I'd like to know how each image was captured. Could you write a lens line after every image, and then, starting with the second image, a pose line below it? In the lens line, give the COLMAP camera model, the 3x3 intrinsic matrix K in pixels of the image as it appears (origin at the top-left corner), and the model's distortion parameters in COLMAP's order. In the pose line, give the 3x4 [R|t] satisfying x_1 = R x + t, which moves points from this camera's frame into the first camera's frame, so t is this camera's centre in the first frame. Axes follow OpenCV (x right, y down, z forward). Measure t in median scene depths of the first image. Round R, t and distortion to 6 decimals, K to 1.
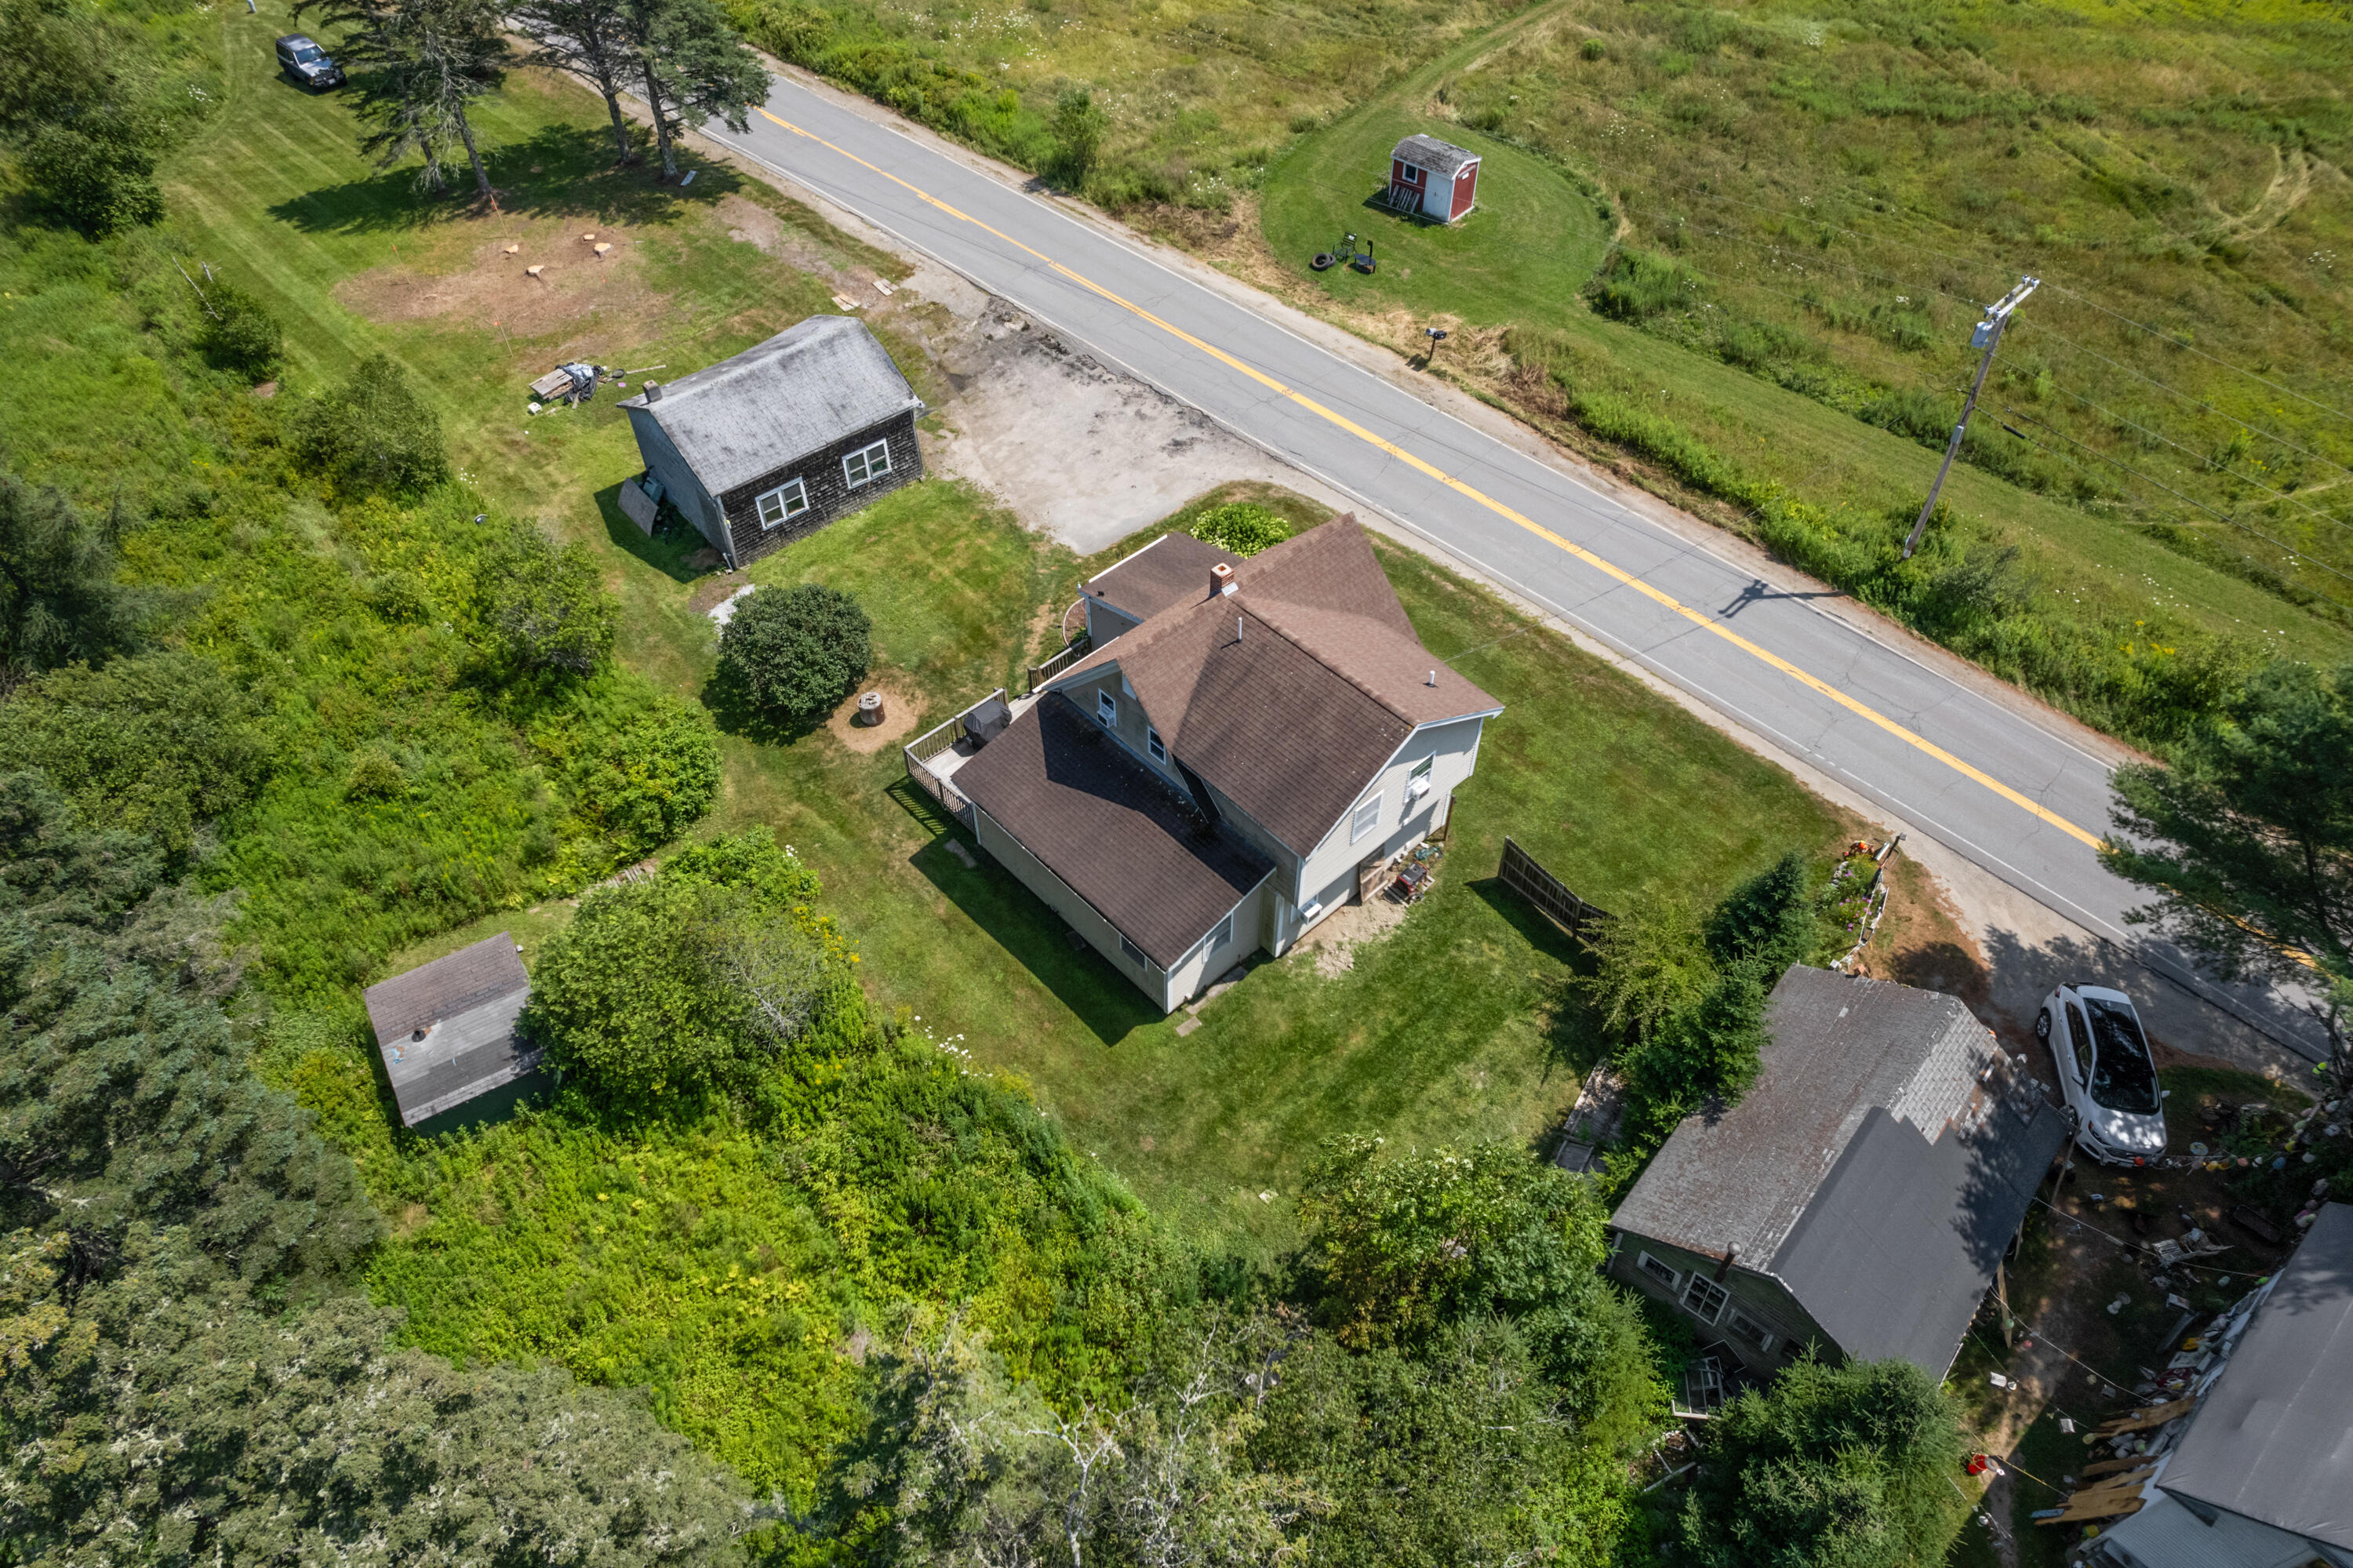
lens RADIAL K [[1489.9, 0, 1176.5], [0, 1489.9, 784.0], [0, 0, 1]] dist [-0.044617, 0.000854]
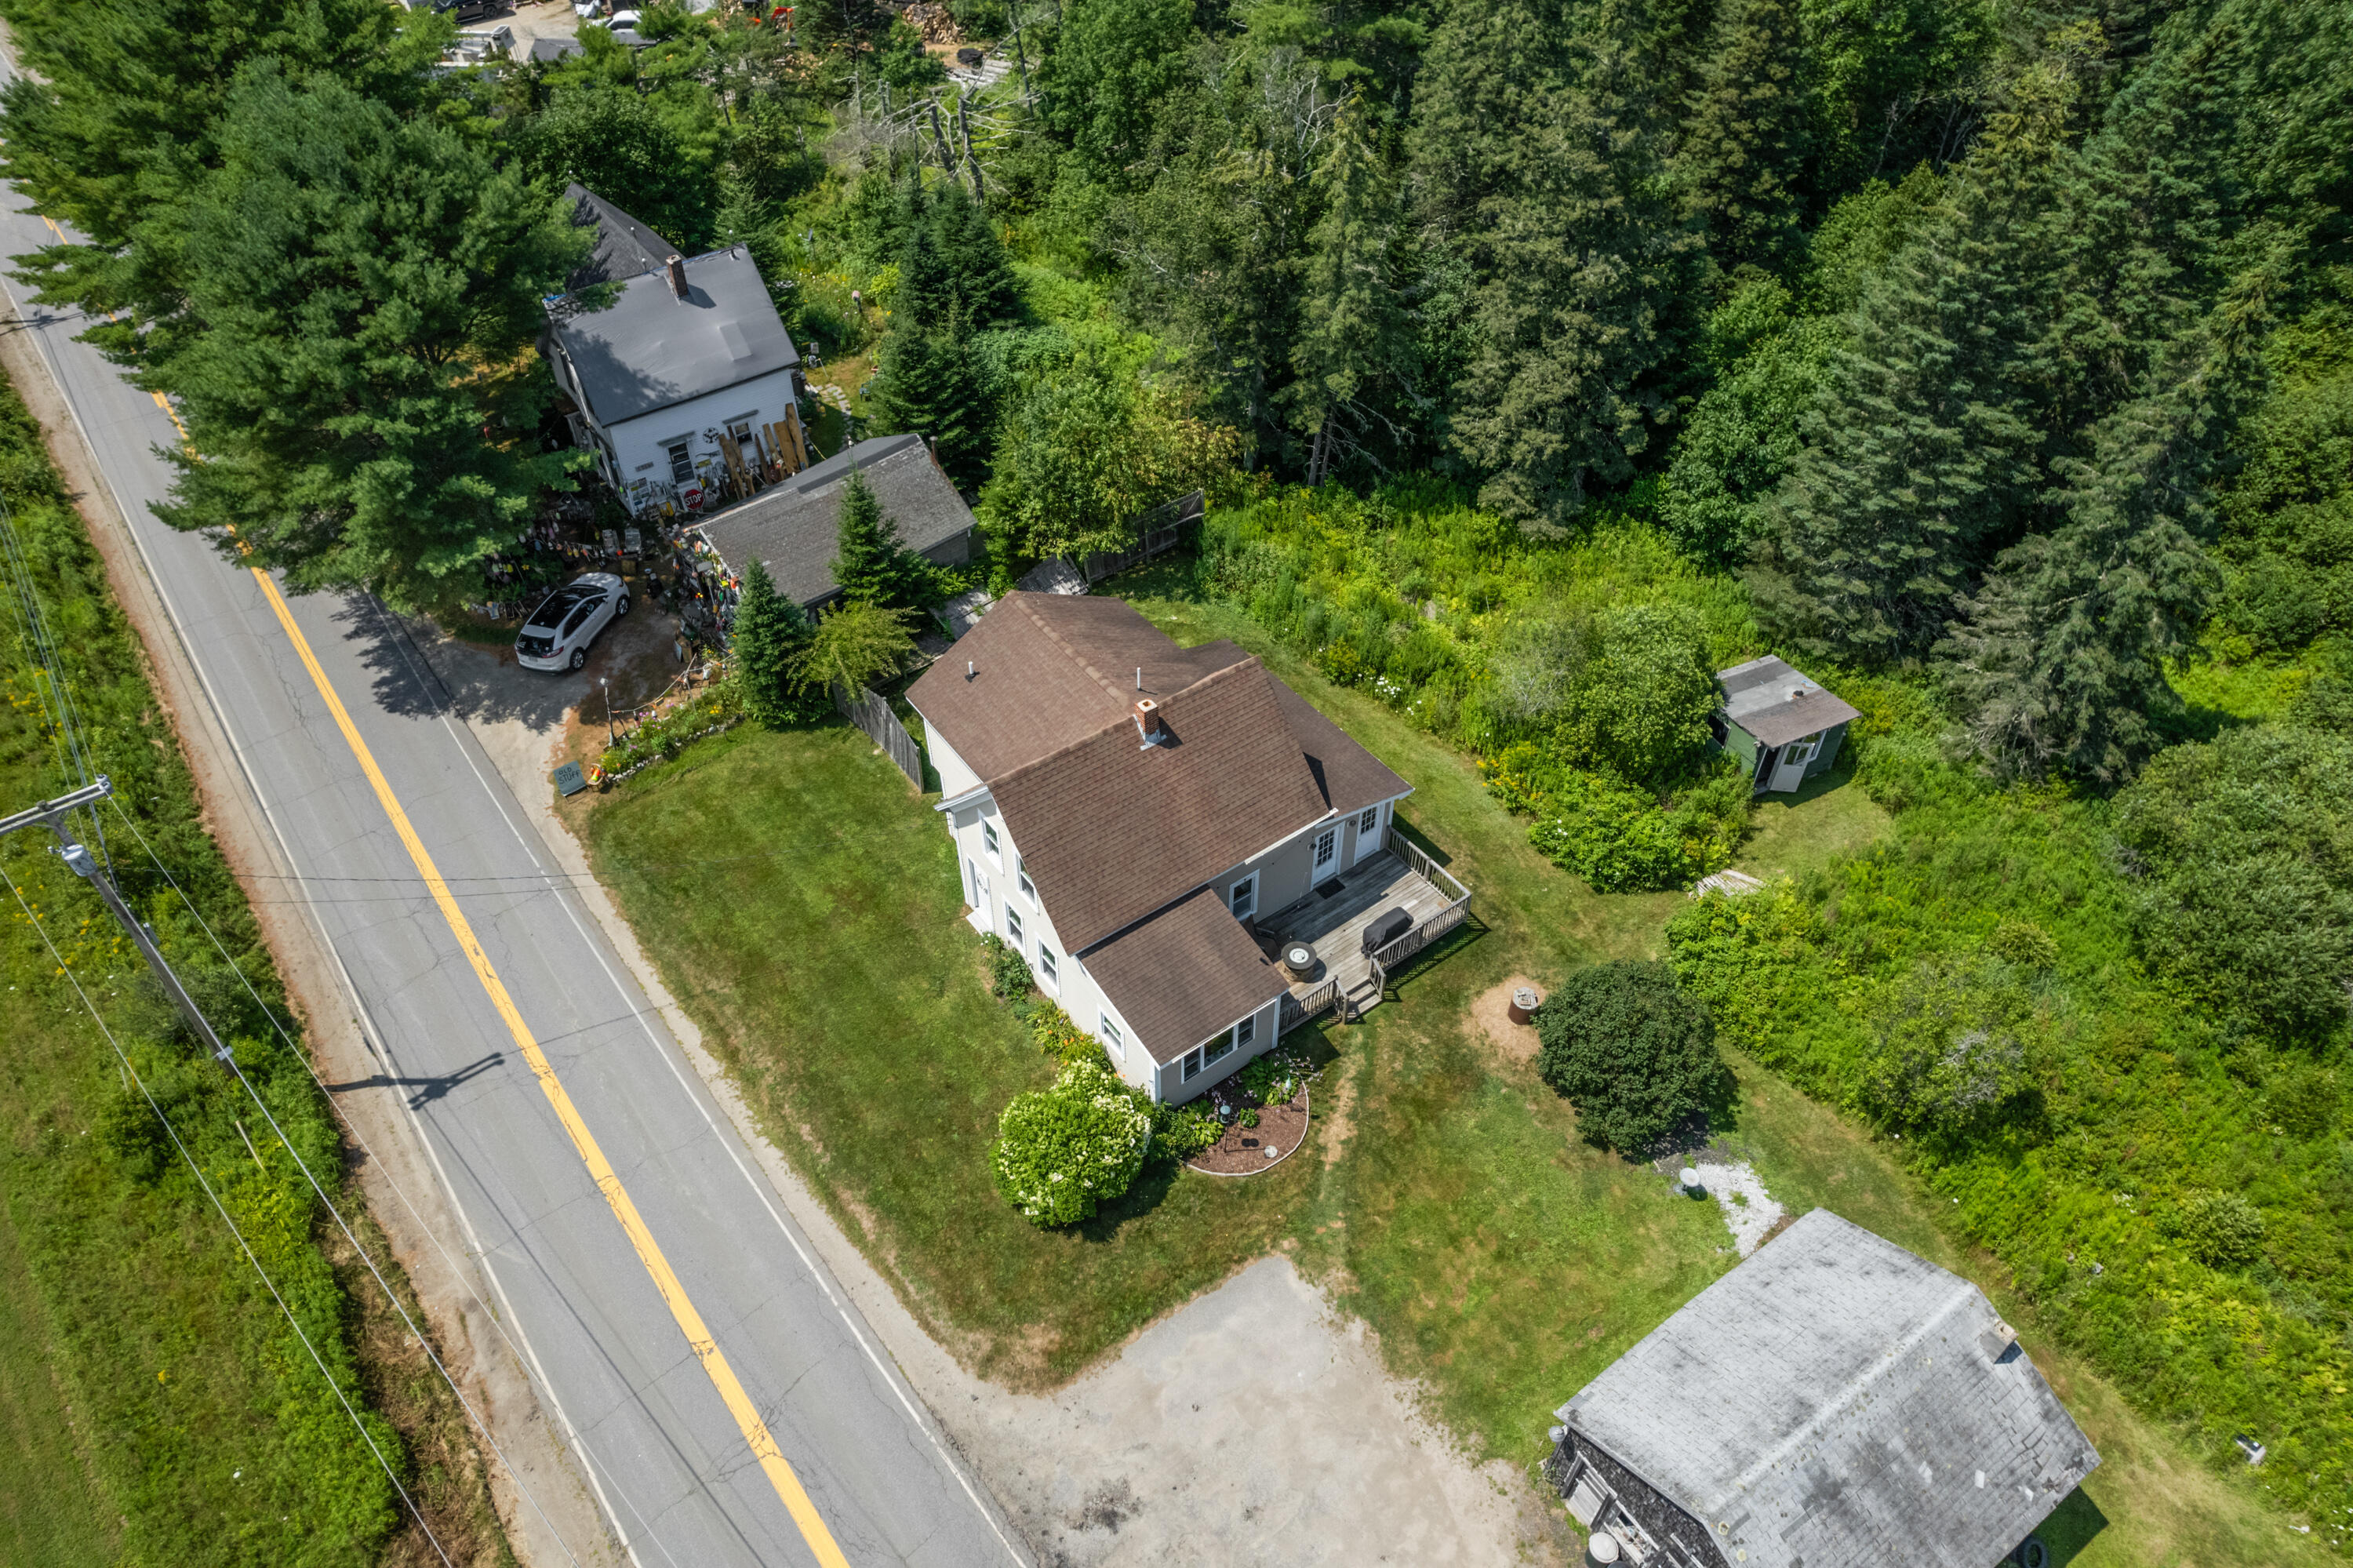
lens RADIAL K [[1508.7, 0, 1176.5], [0, 1508.7, 784.0], [0, 0, 1]] dist [-0.072382, 0.065591]
pose [[-0.993952, -0.070221, 0.084427, -0.056401], [0.086523, -0.027349, 0.995874, -0.832720], [-0.067623, 0.997156, 0.033259, 0.737947]]
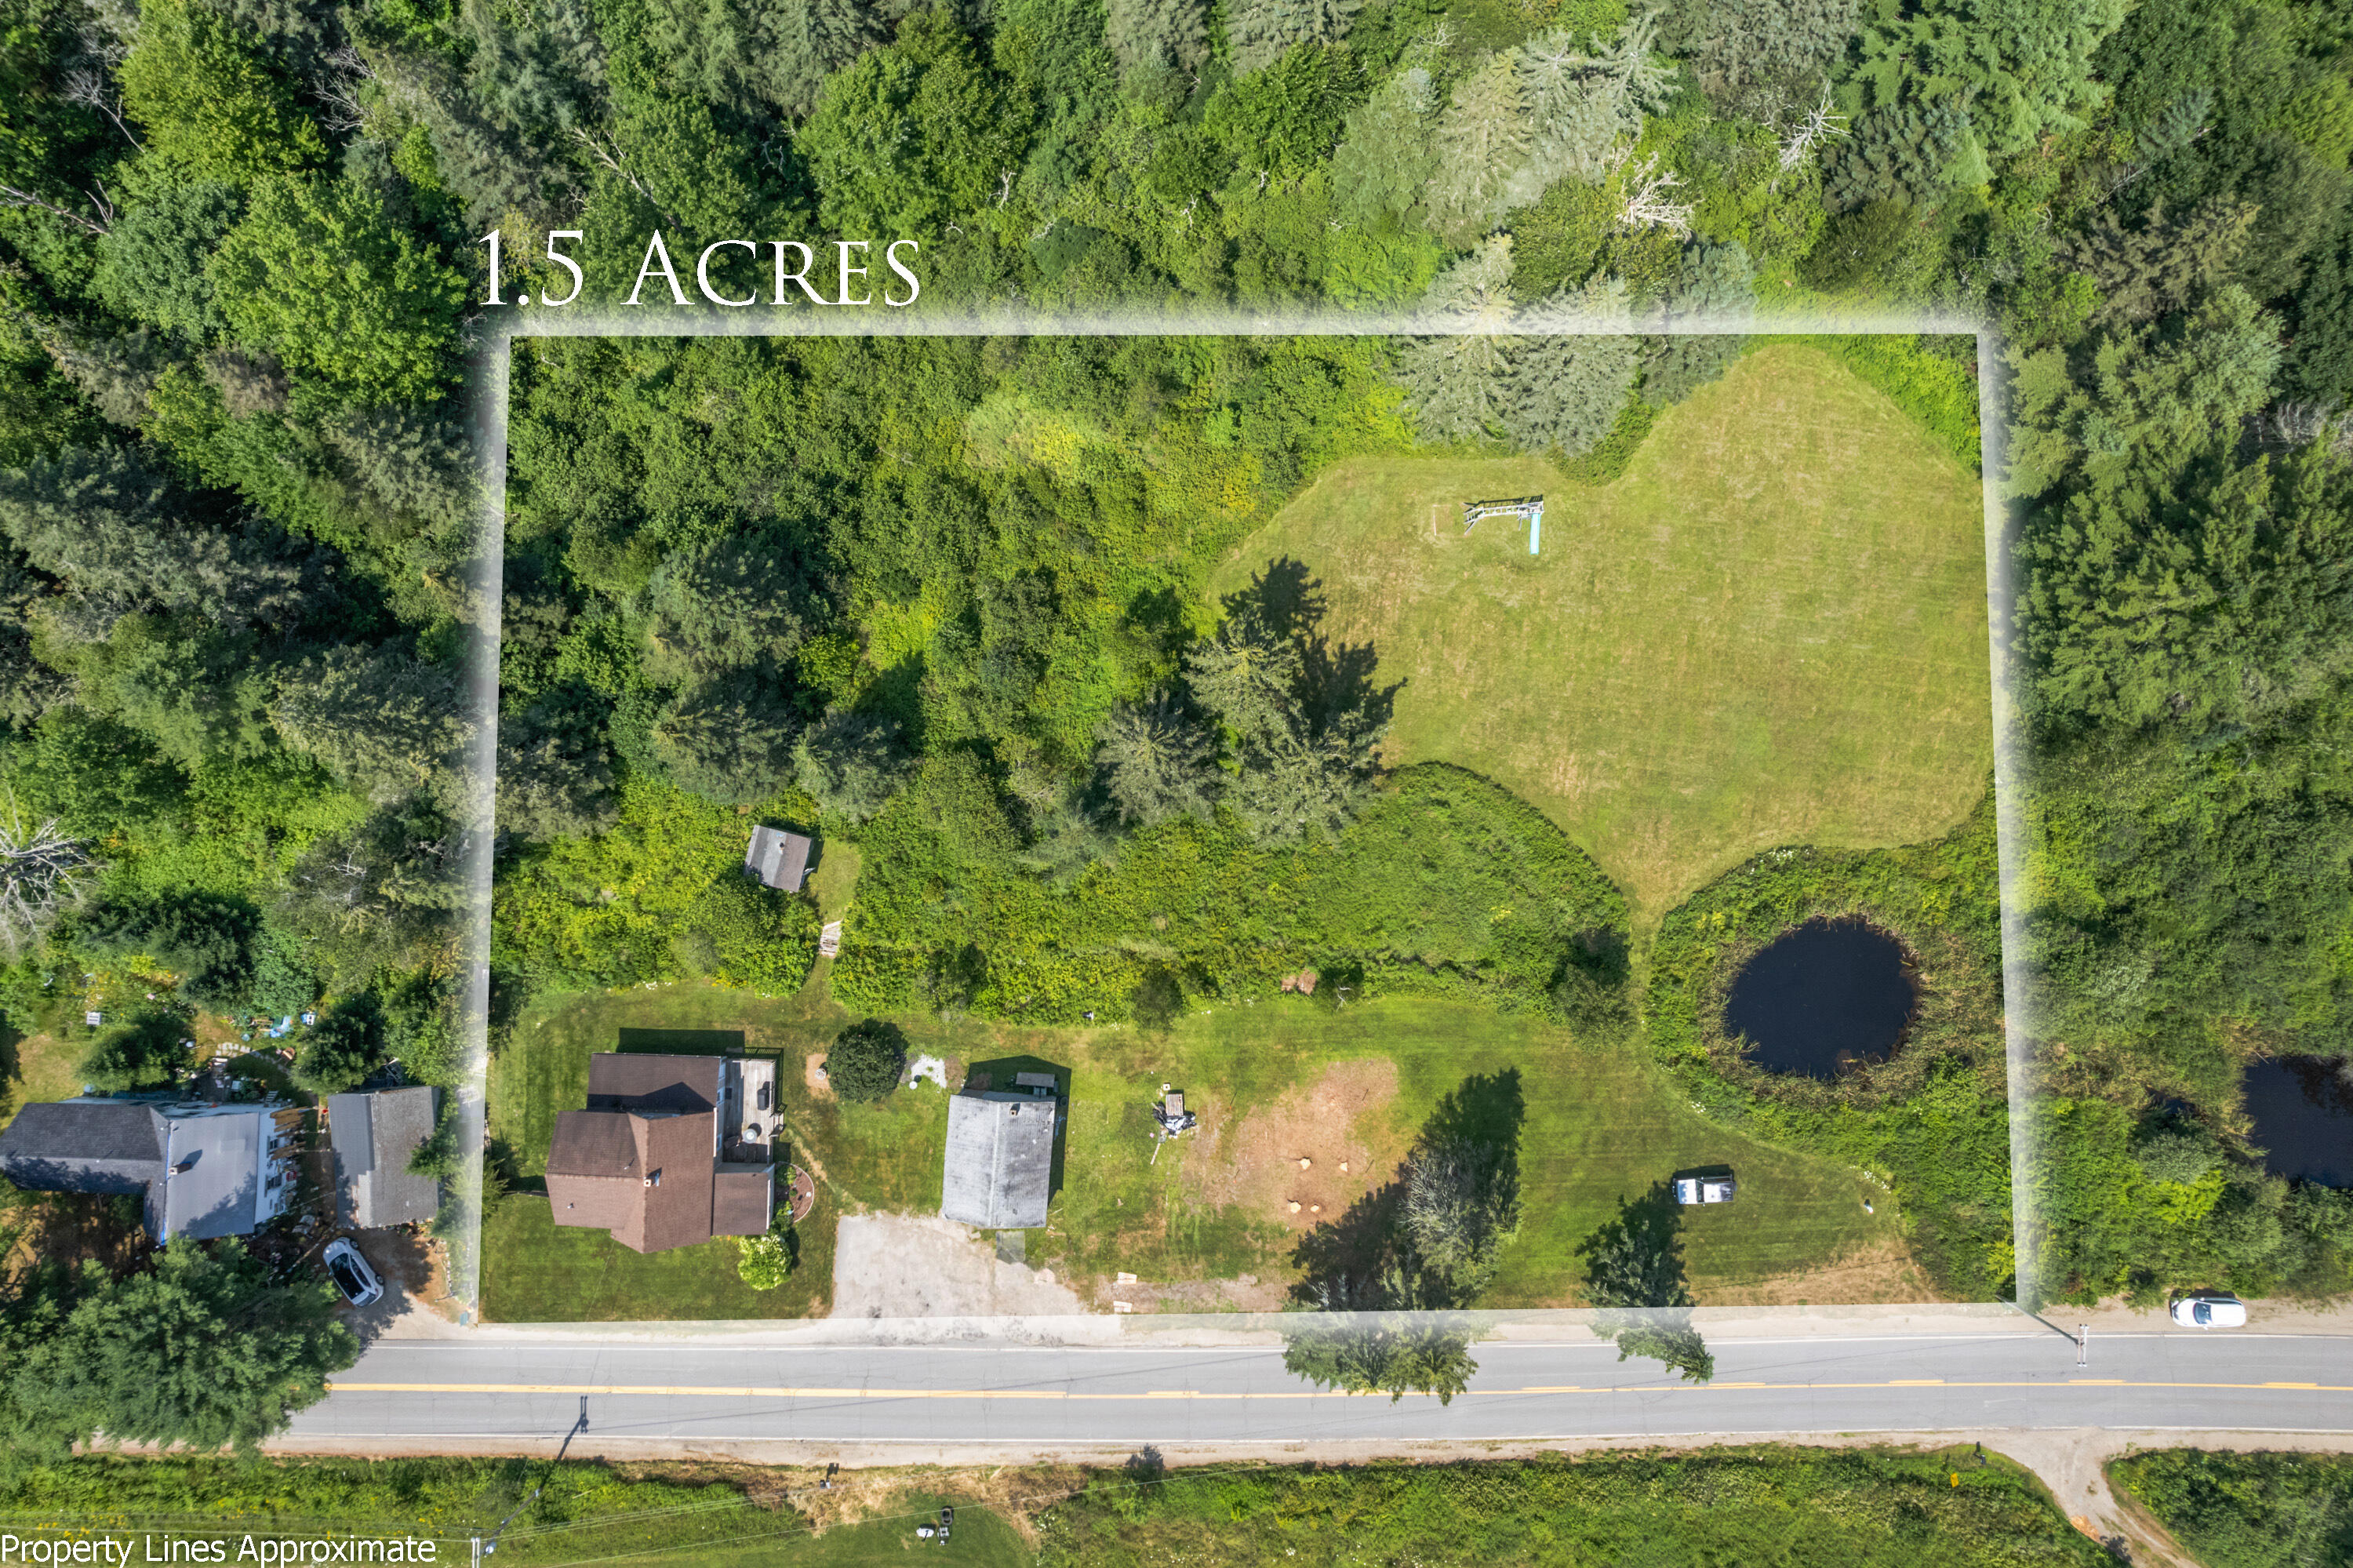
lens RADIAL K [[1508.7, 0, 1176.5], [0, 1508.7, 784.0], [0, 0, 1]] dist [-0.072382, 0.065591]
pose [[-0.704594, 0.709597, -0.004463, -0.756702], [-0.526583, -0.518634, 0.673595, -1.394499], [0.475666, 0.476961, 0.739088, -0.522939]]
